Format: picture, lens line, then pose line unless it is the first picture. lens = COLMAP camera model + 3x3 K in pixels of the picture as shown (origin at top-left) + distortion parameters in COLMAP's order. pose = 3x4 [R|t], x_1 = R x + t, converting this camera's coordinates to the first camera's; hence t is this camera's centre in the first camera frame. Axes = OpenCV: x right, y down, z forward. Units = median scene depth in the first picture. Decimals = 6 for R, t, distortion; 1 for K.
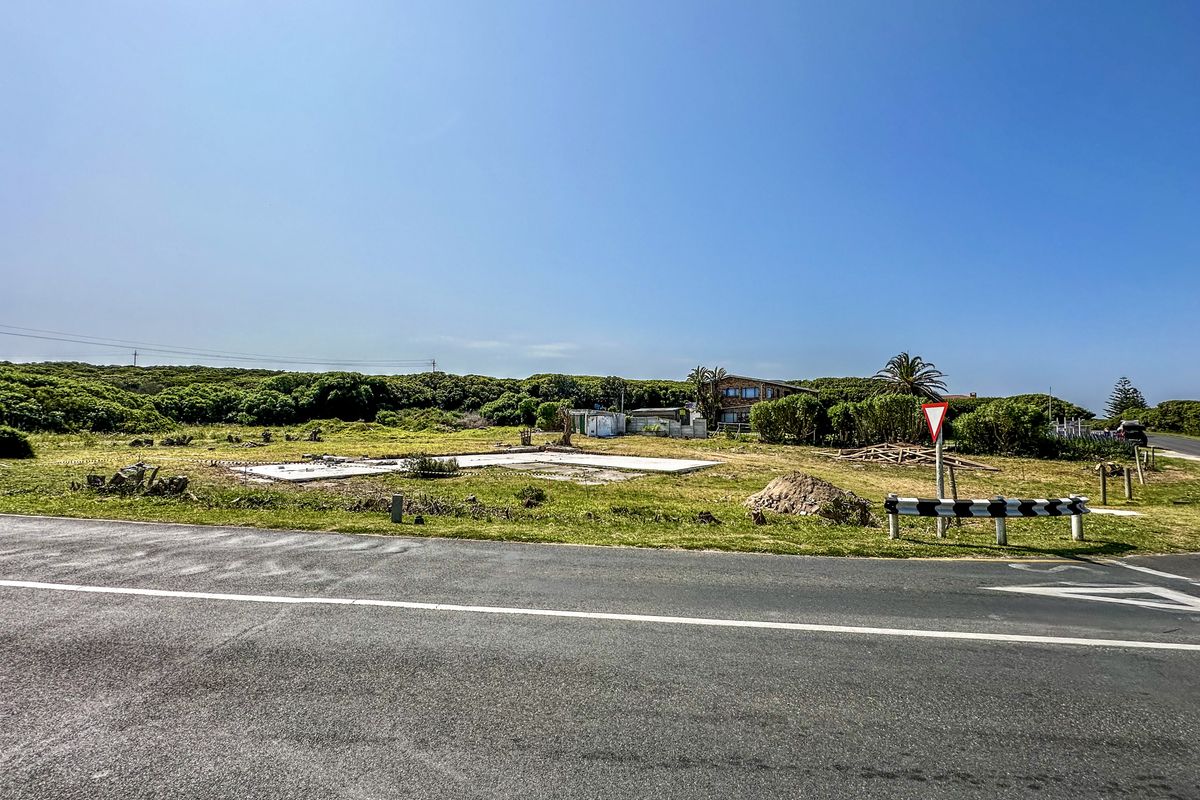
lens RADIAL K [[481.2, 0, 602.9], [0, 481.2, 392.3], [0, 0, 1]] dist [0.000506, -0.000054]
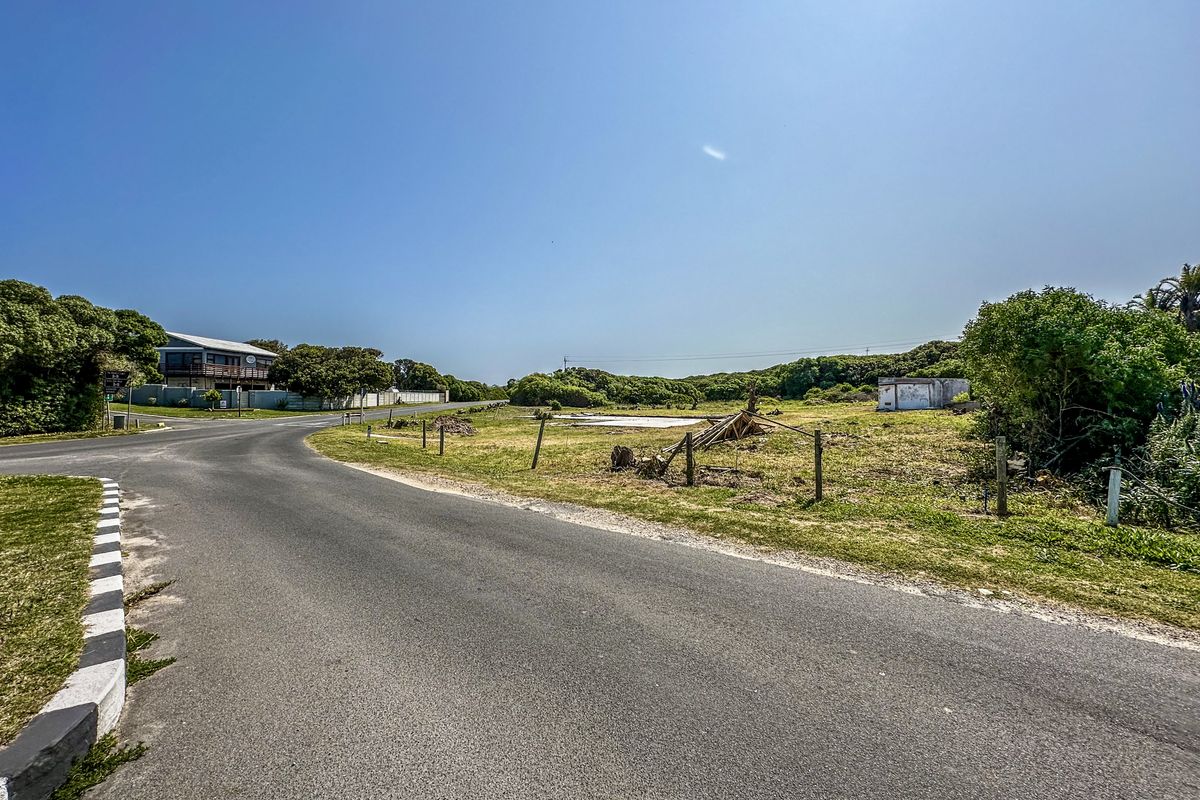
lens RADIAL K [[481.2, 0, 606.0], [0, 481.2, 403.4], [0, 0, 1]] dist [0.000506, -0.000054]
pose [[0.074103, -0.006616, -0.997229, 0.740880], [0.073789, 0.997273, -0.001133, 0.042878], [0.994517, -0.073500, 0.074389, 0.418834]]
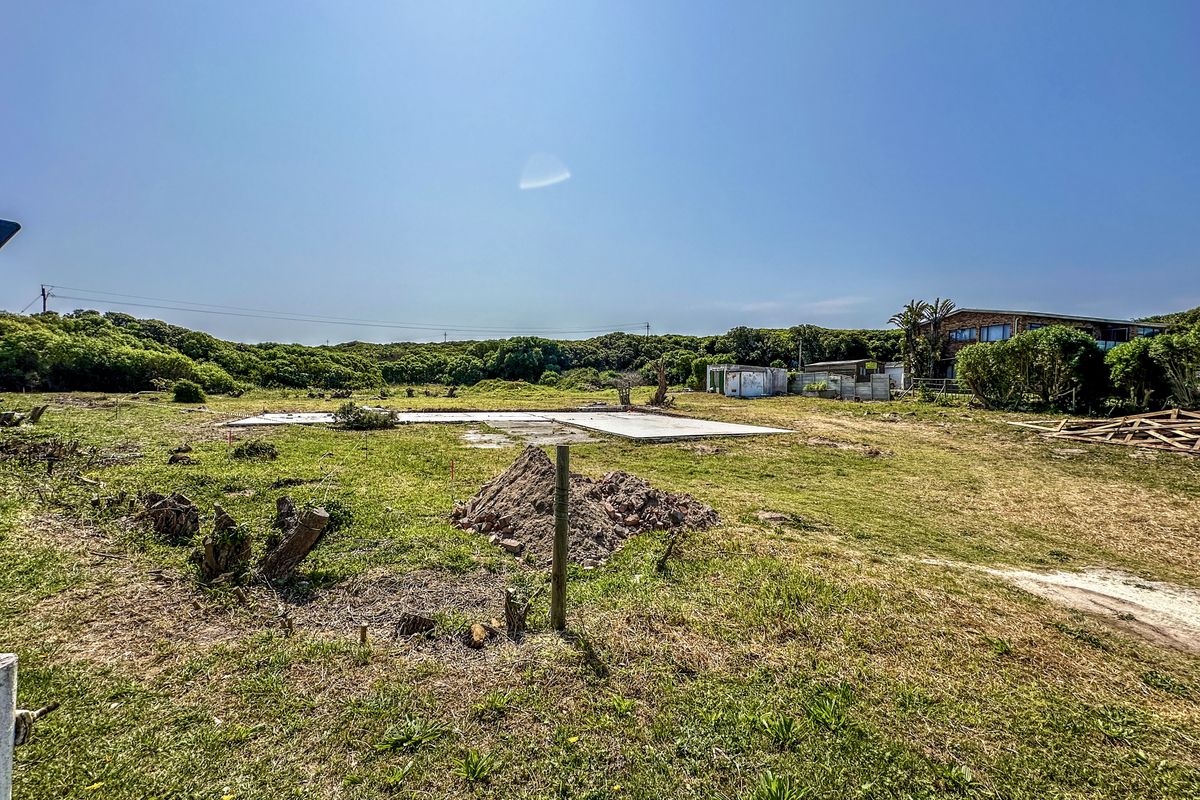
lens RADIAL K [[481.2, 0, 597.3], [0, 481.2, 400.6], [0, 0, 1]] dist [0.000506, -0.000054]
pose [[0.855594, 0.013049, -0.517483, 0.195209], [0.034693, 0.995989, 0.082477, 0.020856], [0.516484, -0.088520, 0.851709, 0.162165]]
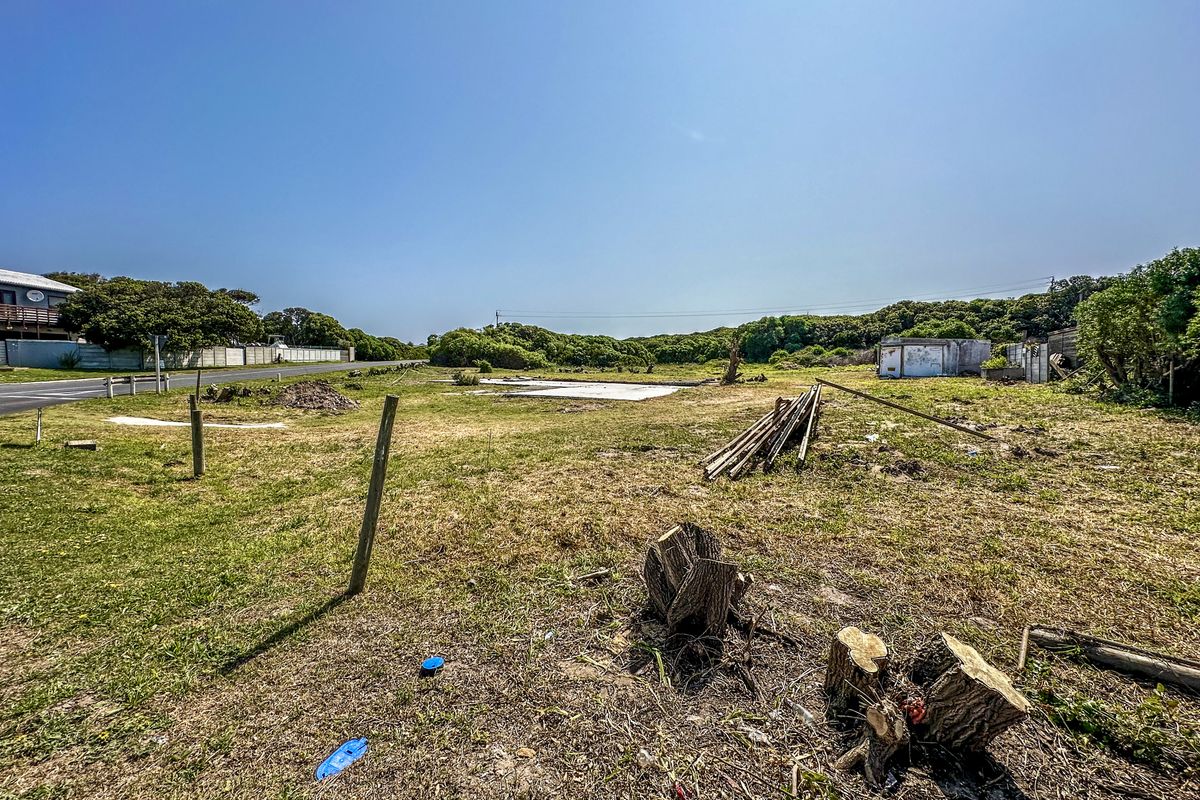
lens RADIAL K [[481.2, 0, 602.5], [0, 481.2, 395.3], [0, 0, 1]] dist [0.000506, -0.000054]
pose [[0.200254, 0.055765, -0.978156, 0.550188], [0.062379, 0.995628, 0.069532, 0.042095], [0.977756, -0.074940, 0.195900, 0.421451]]
